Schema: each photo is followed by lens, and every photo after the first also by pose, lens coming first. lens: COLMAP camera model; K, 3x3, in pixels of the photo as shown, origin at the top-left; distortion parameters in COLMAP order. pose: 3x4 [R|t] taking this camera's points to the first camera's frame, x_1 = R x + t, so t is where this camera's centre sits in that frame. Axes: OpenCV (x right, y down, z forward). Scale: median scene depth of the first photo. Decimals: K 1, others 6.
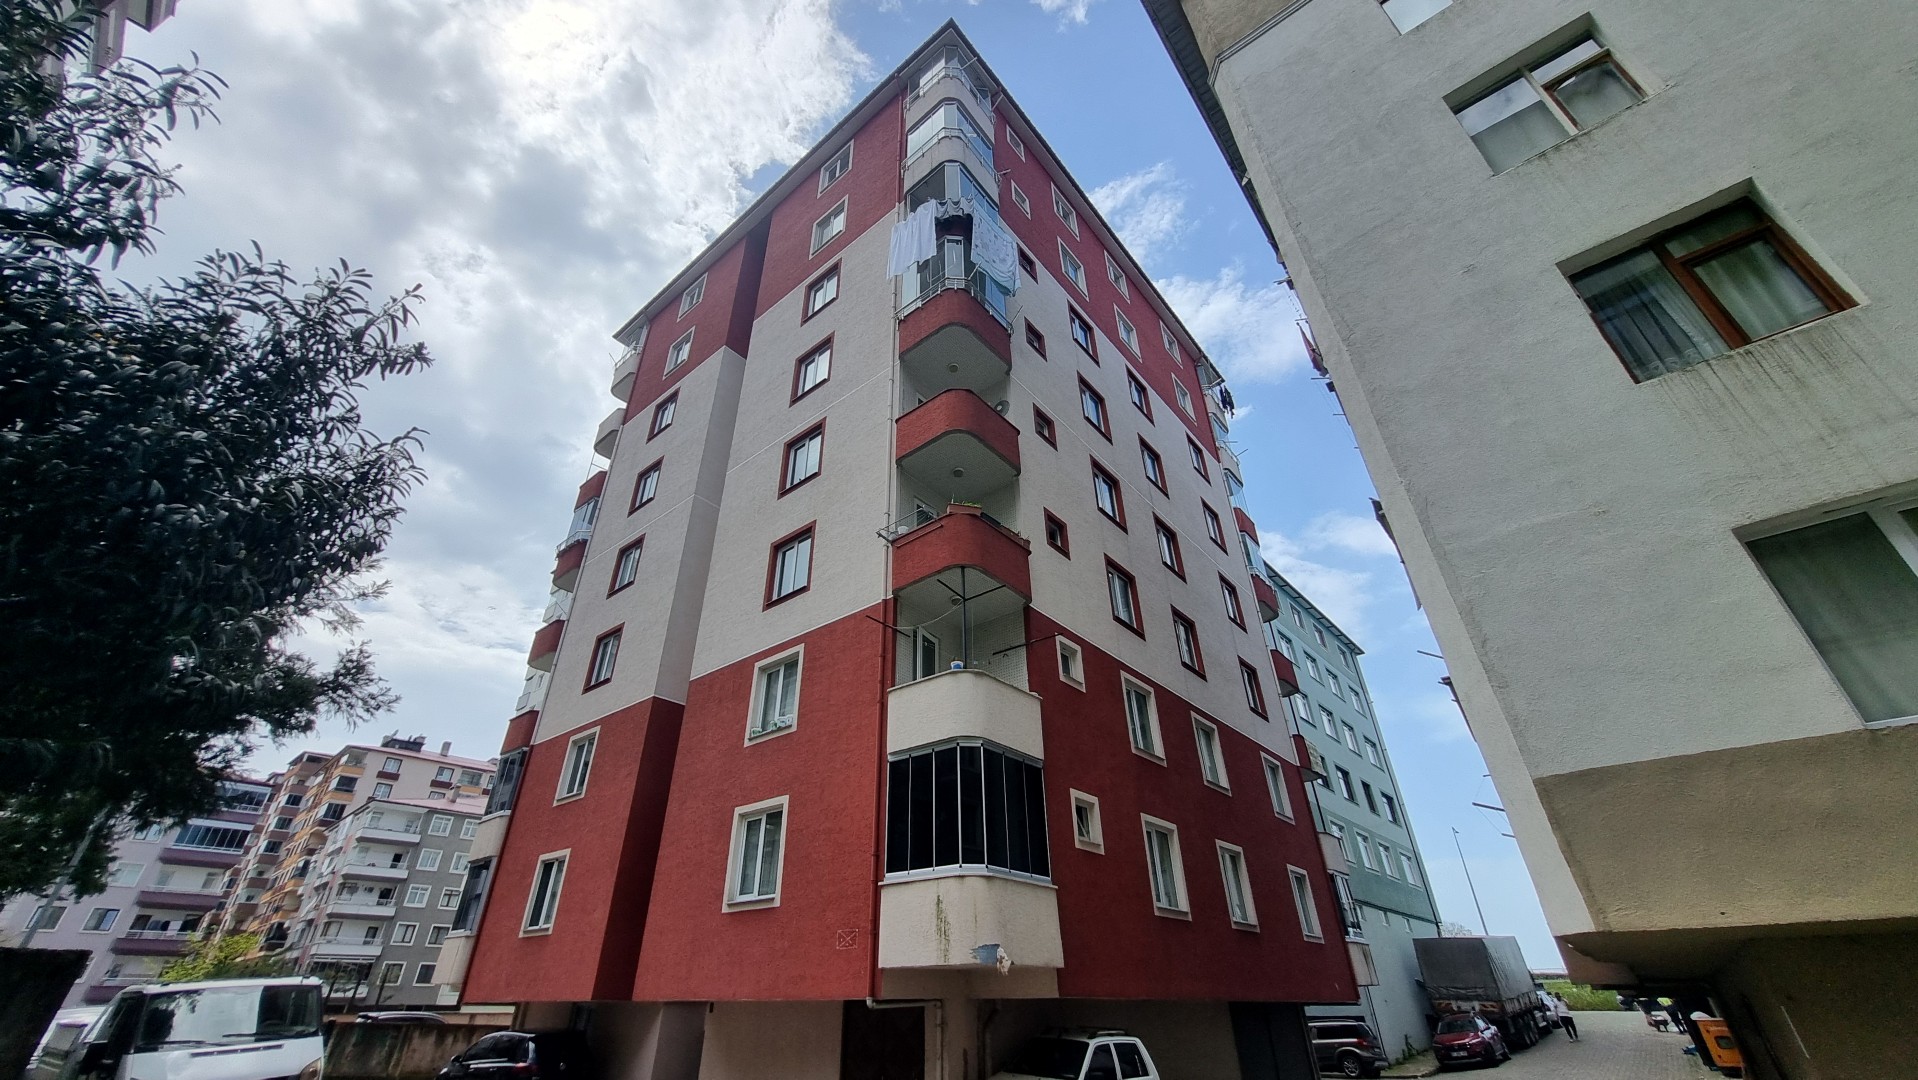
lens RADIAL K [[753.4, 0, 931.0], [0, 753.4, 531.7], [0, 0, 1]] dist [0.002613, 0.000406]
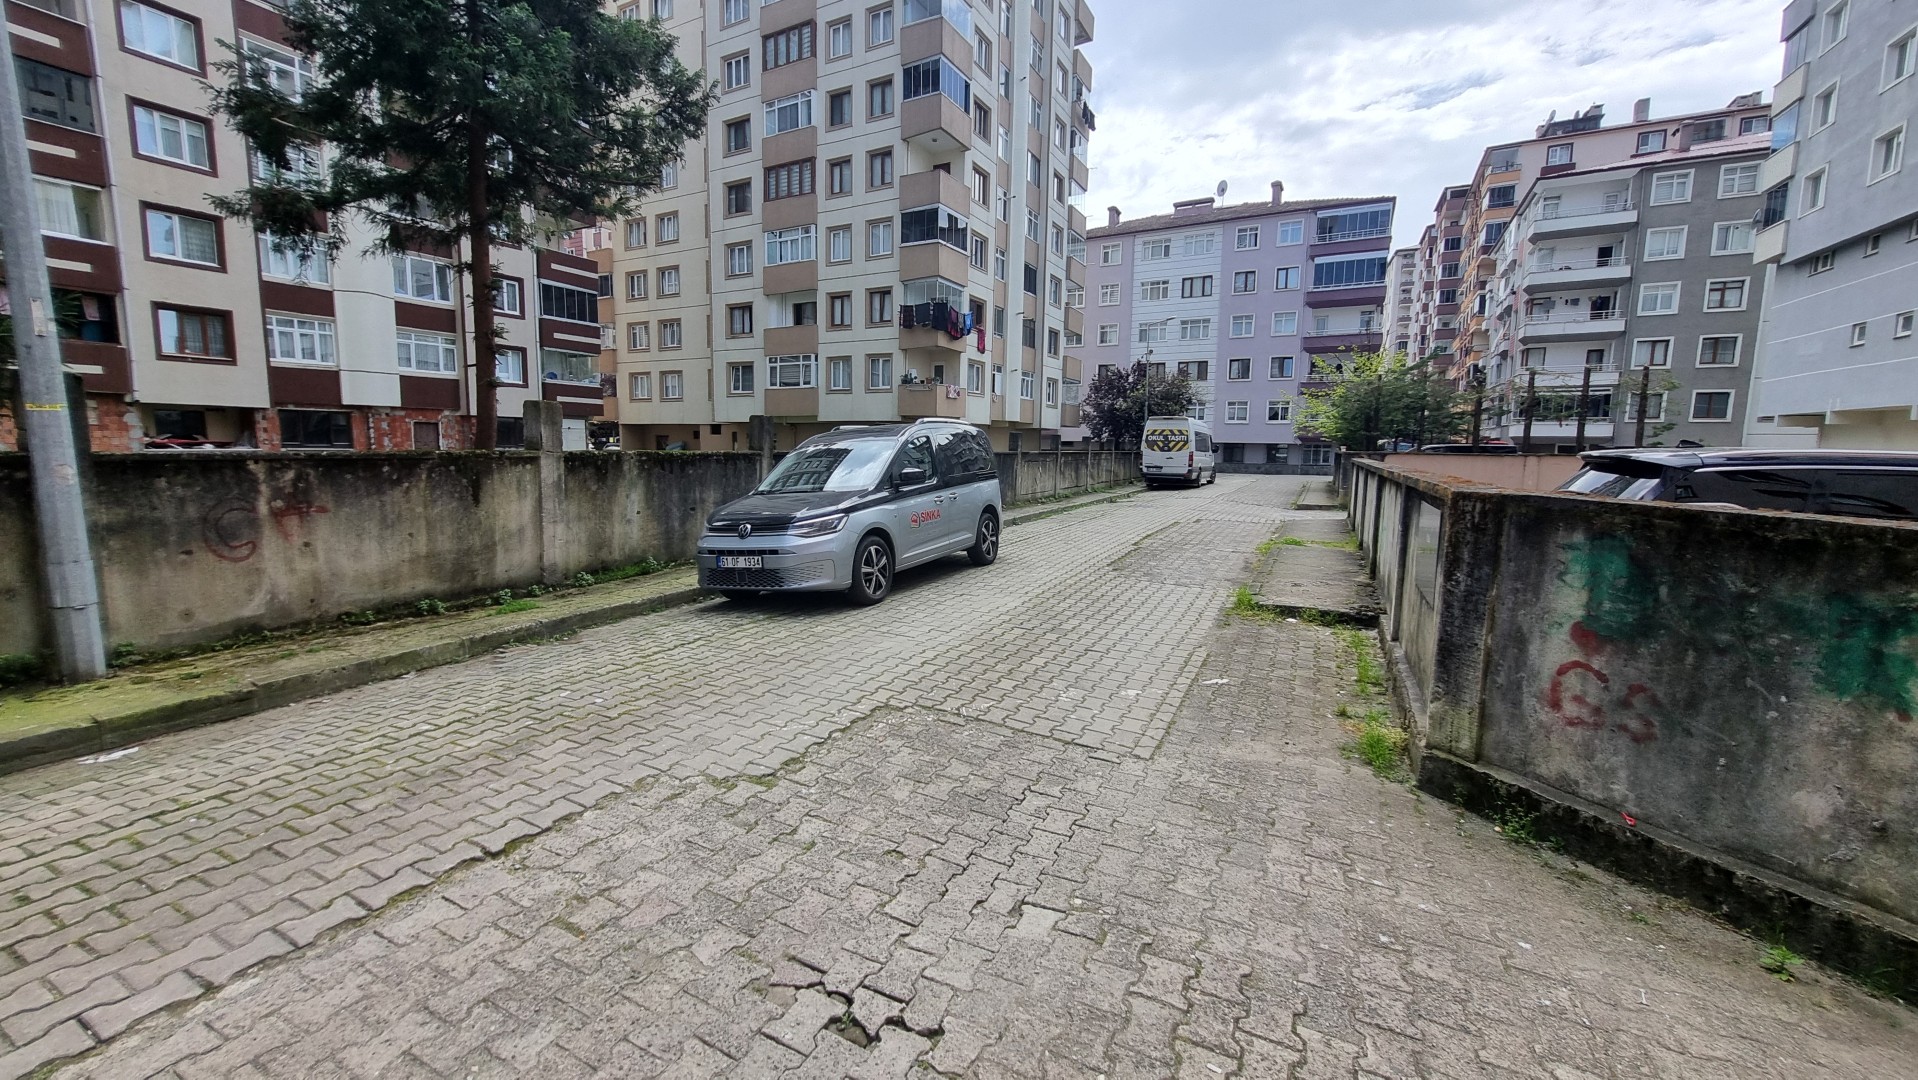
lens RADIAL K [[753.4, 0, 931.0], [0, 753.4, 531.7], [0, 0, 1]] dist [0.002613, 0.000406]
pose [[0.267599, 0.111564, -0.957050, -0.212579], [0.506334, 0.828789, 0.238188, 0.182008], [0.819766, -0.548326, 0.165295, 0.284469]]
